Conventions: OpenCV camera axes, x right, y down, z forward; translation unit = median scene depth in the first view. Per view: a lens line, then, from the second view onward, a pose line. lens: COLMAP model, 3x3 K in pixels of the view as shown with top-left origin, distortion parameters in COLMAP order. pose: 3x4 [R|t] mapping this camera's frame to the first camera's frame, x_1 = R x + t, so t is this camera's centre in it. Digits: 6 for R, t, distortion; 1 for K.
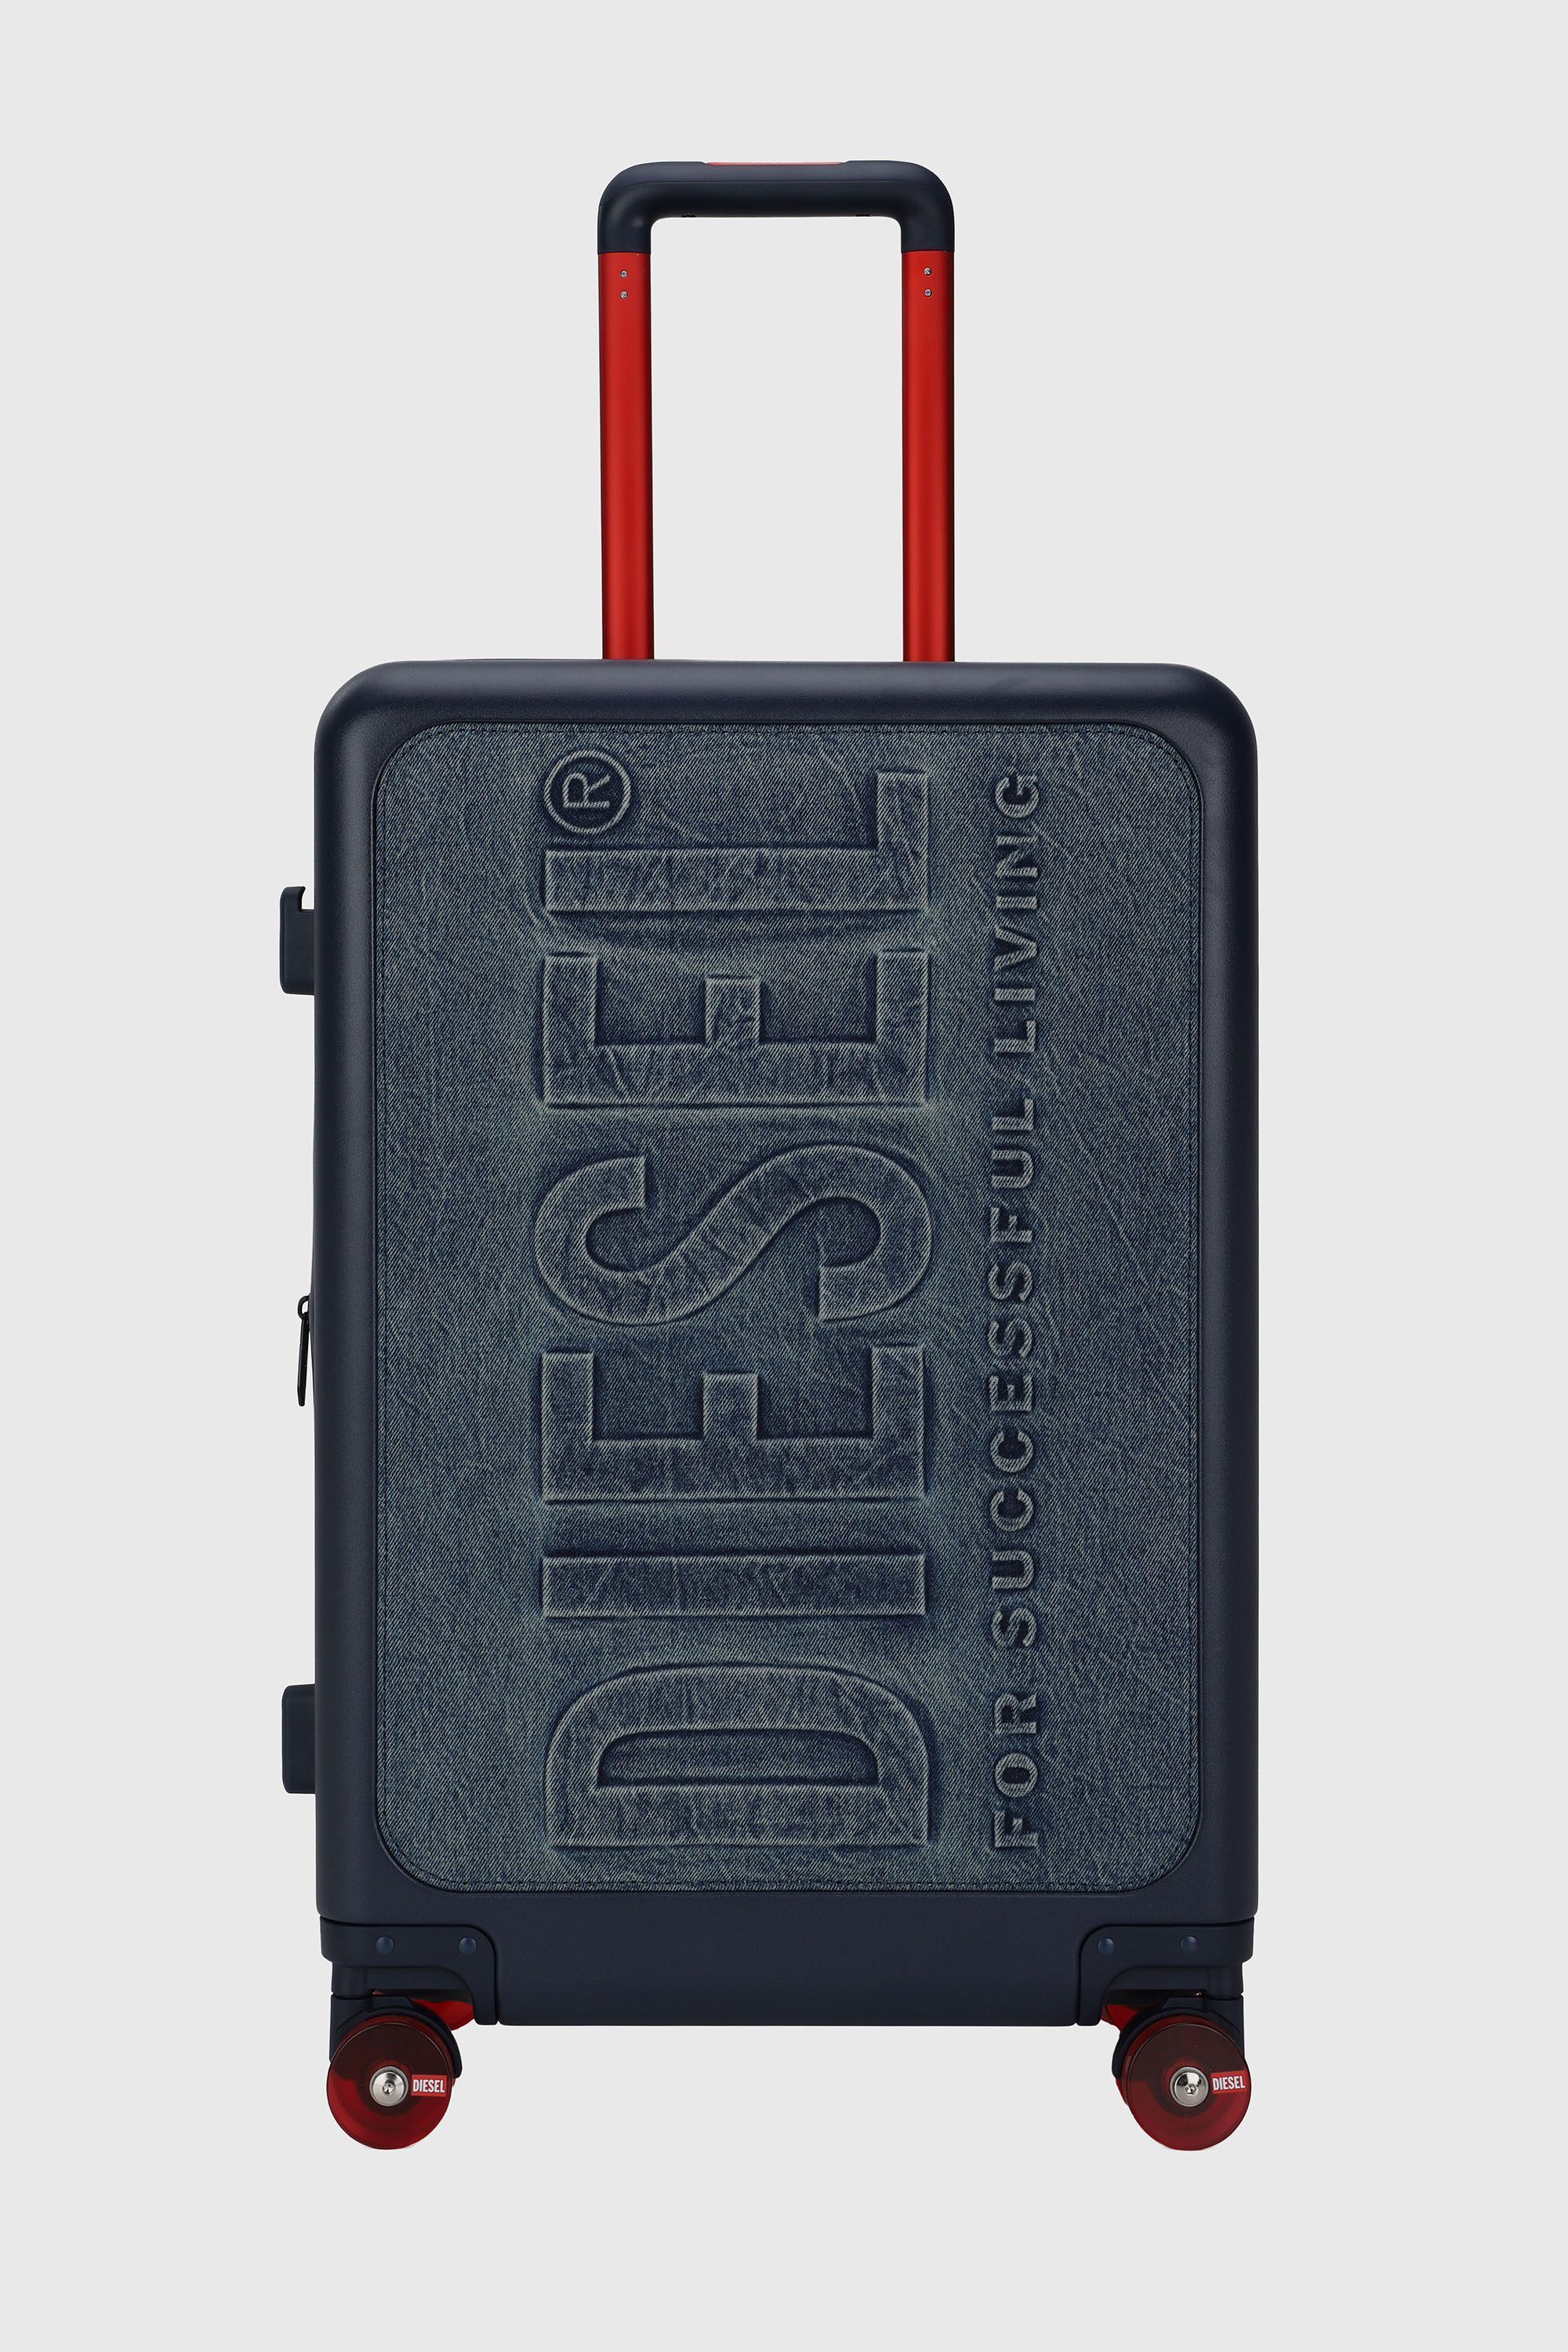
lens RADIAL K [[4173.3, 0, 784.2], [0, 4173.3, 1178.6], [0, 0, 1]] dist [0.027136, 0.000000]
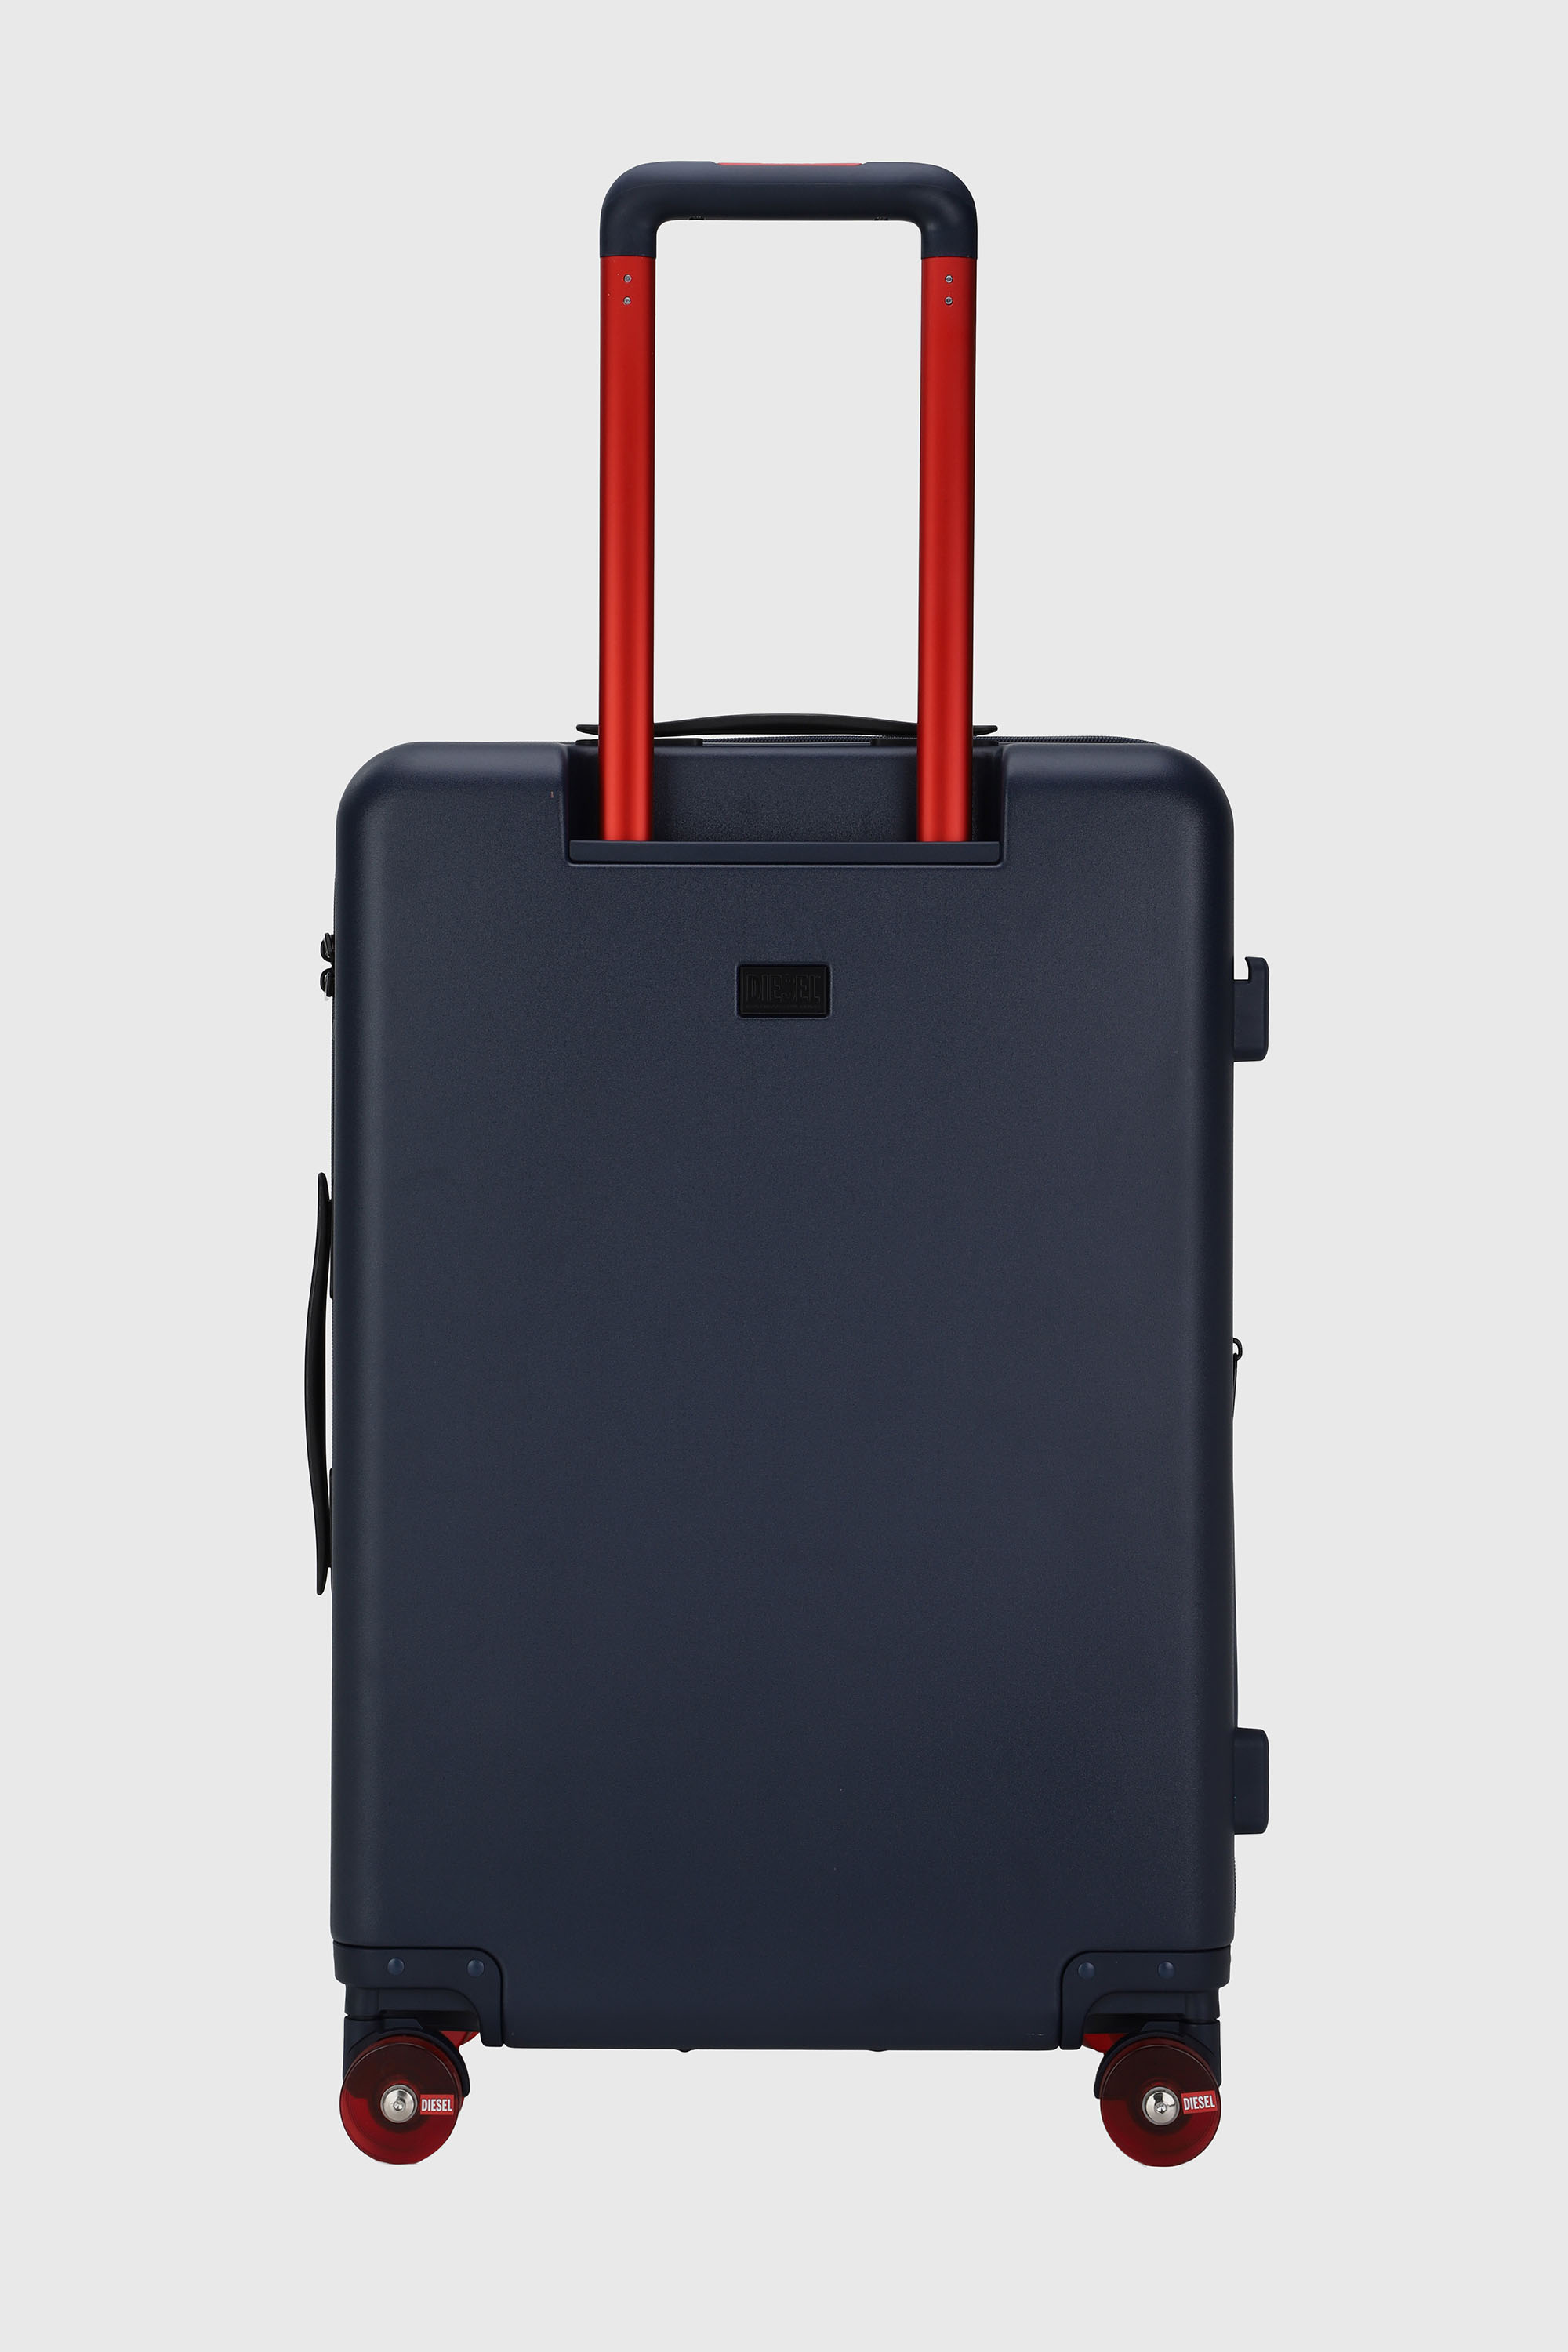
lens RADIAL K [[4837.2, 0, 785.3], [0, 4837.2, 1174.6], [0, 0, 1]] dist [0.076540, 0.000000]
pose [[0.999984, 0.001759, -0.005411, 0.006391], [-0.001834, 0.999902, -0.013893, 0.001527], [0.005386, 0.013903, 0.999889, -0.171831]]
